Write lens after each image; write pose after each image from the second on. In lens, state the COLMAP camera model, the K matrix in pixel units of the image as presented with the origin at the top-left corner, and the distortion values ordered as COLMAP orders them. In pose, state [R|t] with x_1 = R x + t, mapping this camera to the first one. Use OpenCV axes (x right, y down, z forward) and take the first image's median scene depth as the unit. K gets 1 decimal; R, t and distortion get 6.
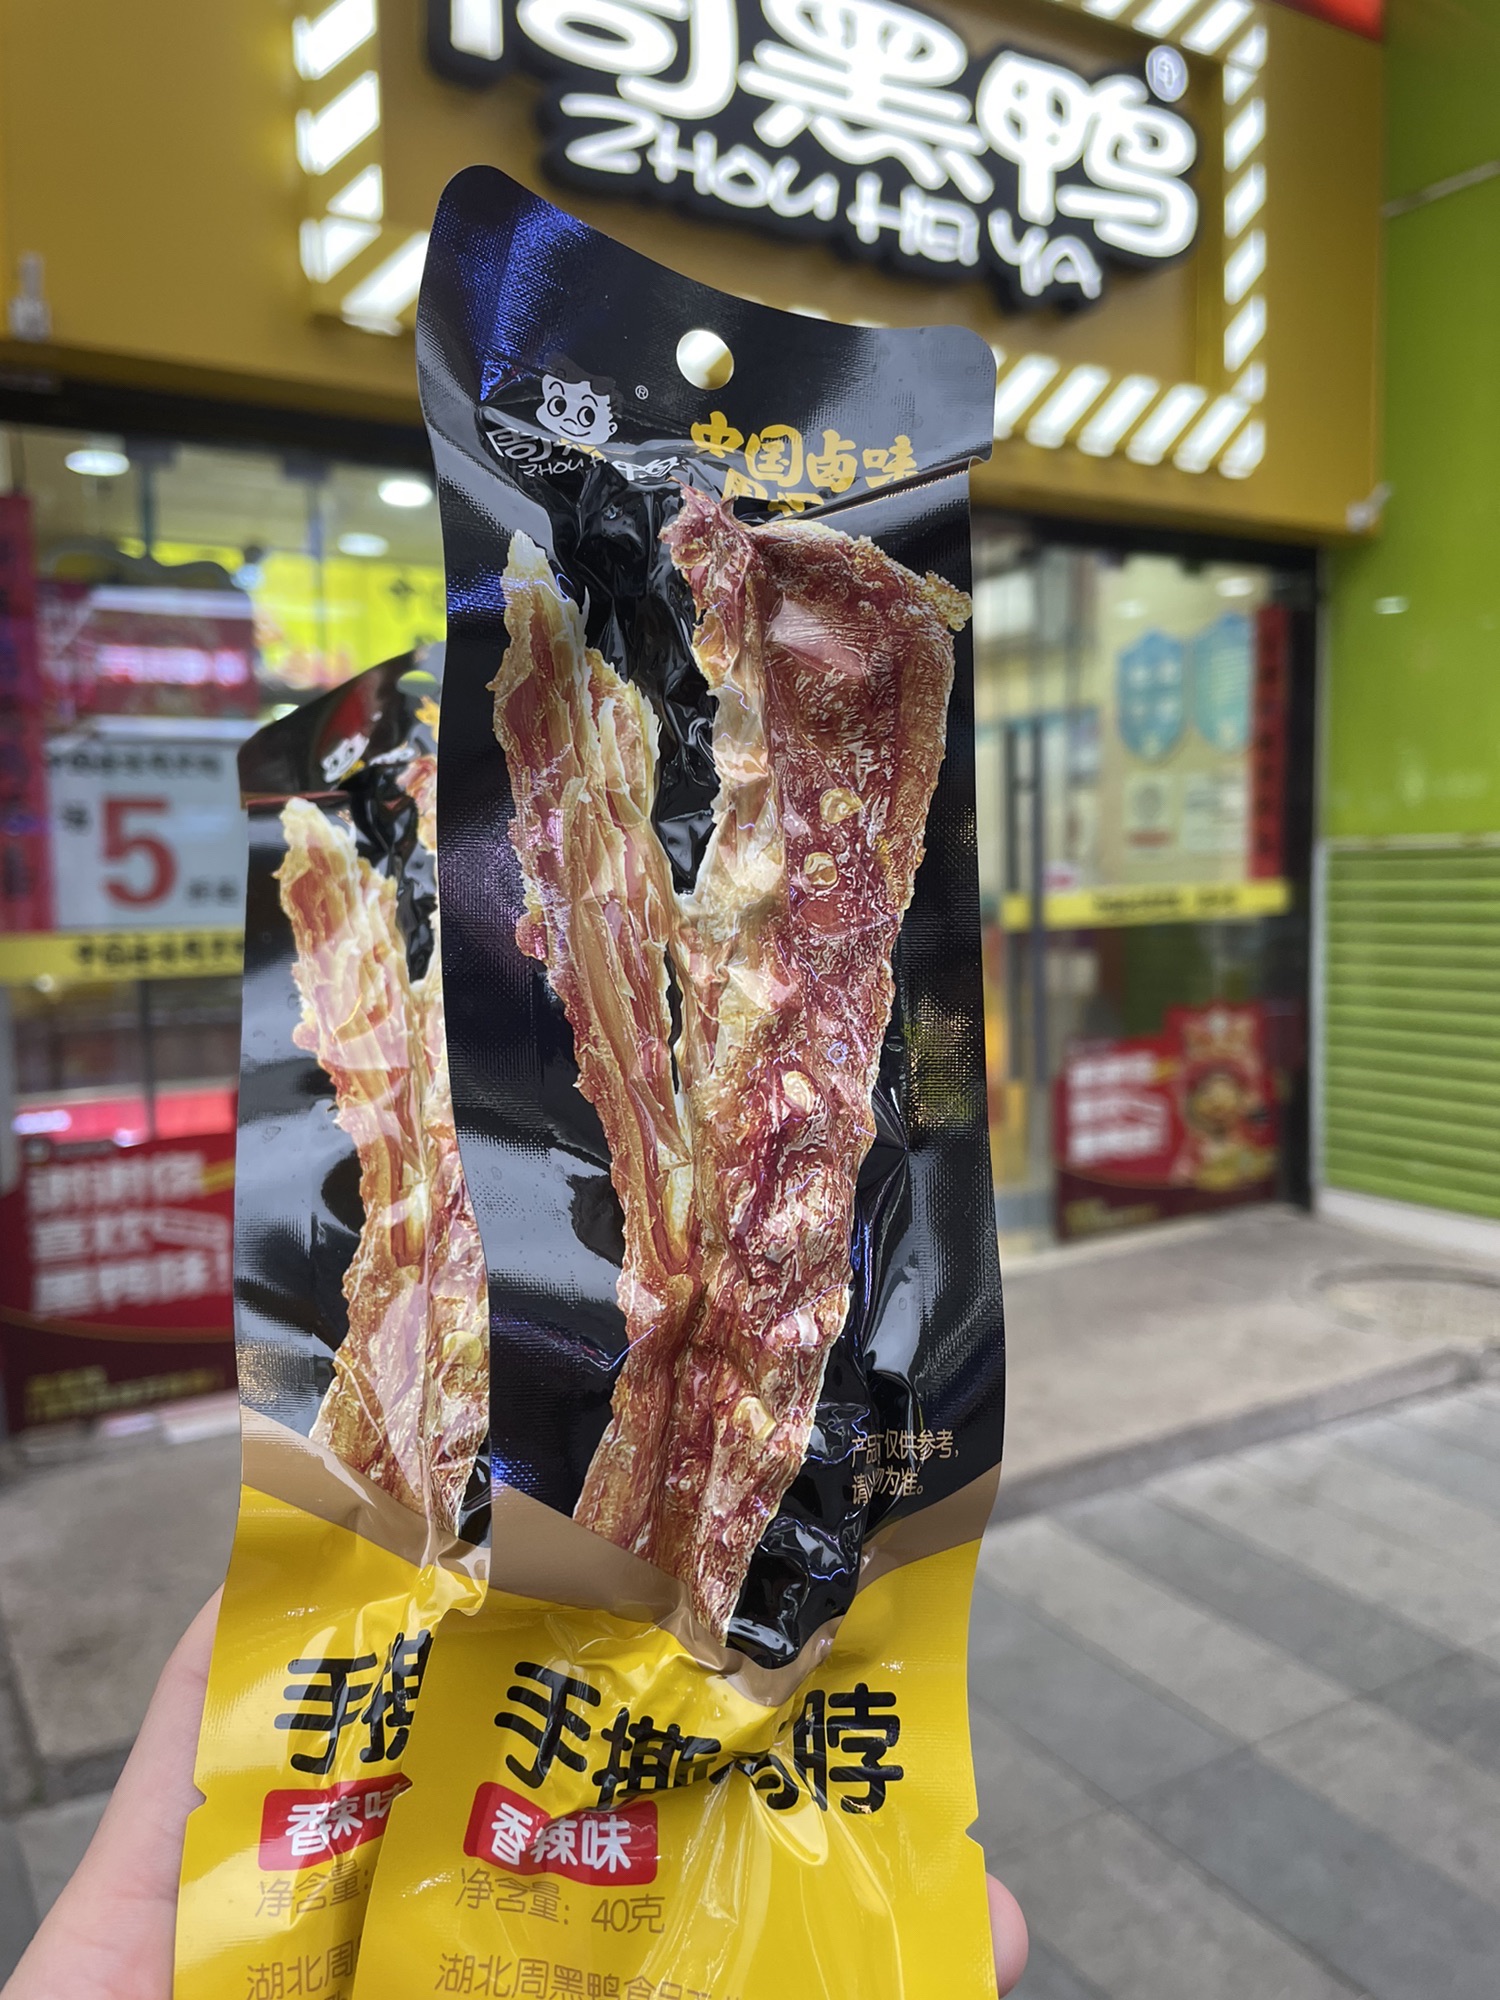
lens RADIAL K [[1725.6, 0, 750.0], [0, 1725.6, 1000.0], [0, 0, 1]] dist [0.001370, 0.001567]
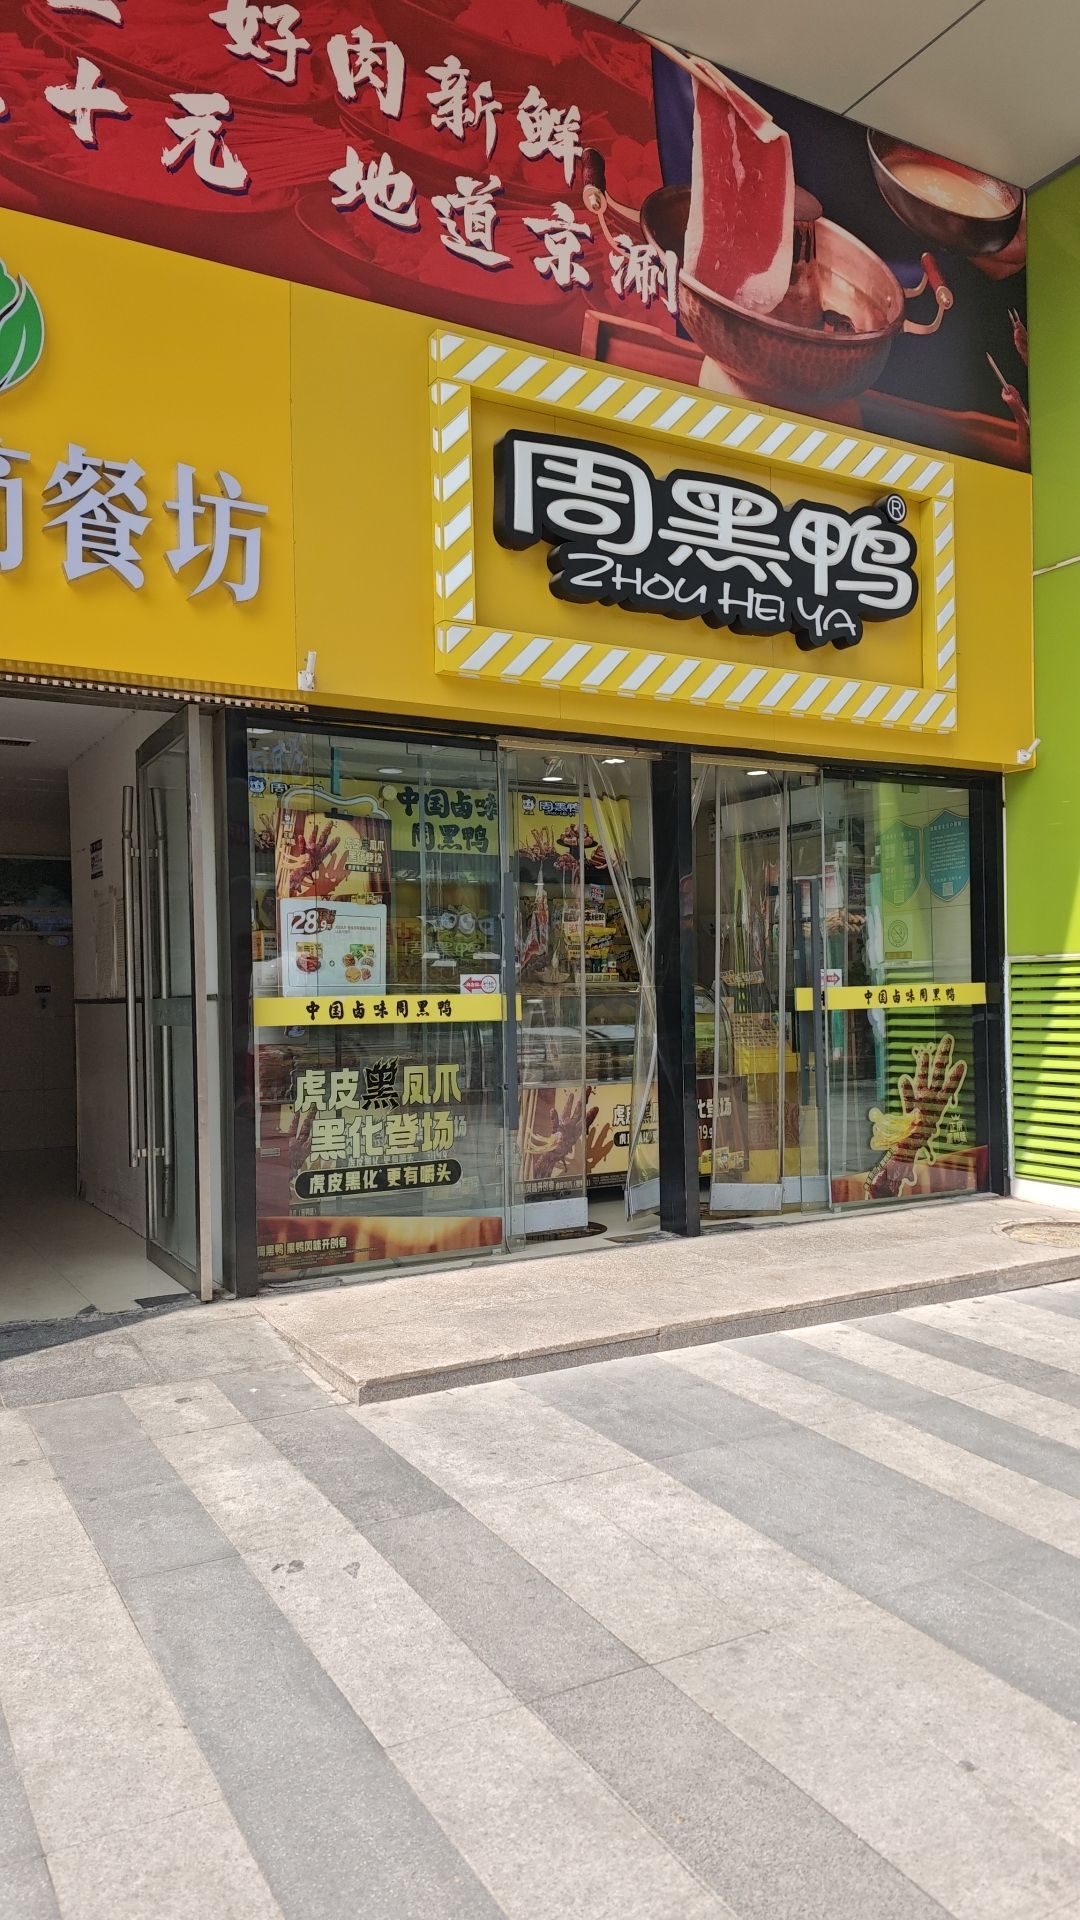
lens RADIAL K [[1341.1, 0, 540.0], [0, 1341.1, 960.0], [0, 0, 1]] dist [0.050377, -0.000591]
pose [[0.999235, 0.002909, -0.038990, -0.066104], [-0.006667, 0.995300, -0.096609, 0.047834], [0.038526, 0.096795, 0.994558, -0.344644]]
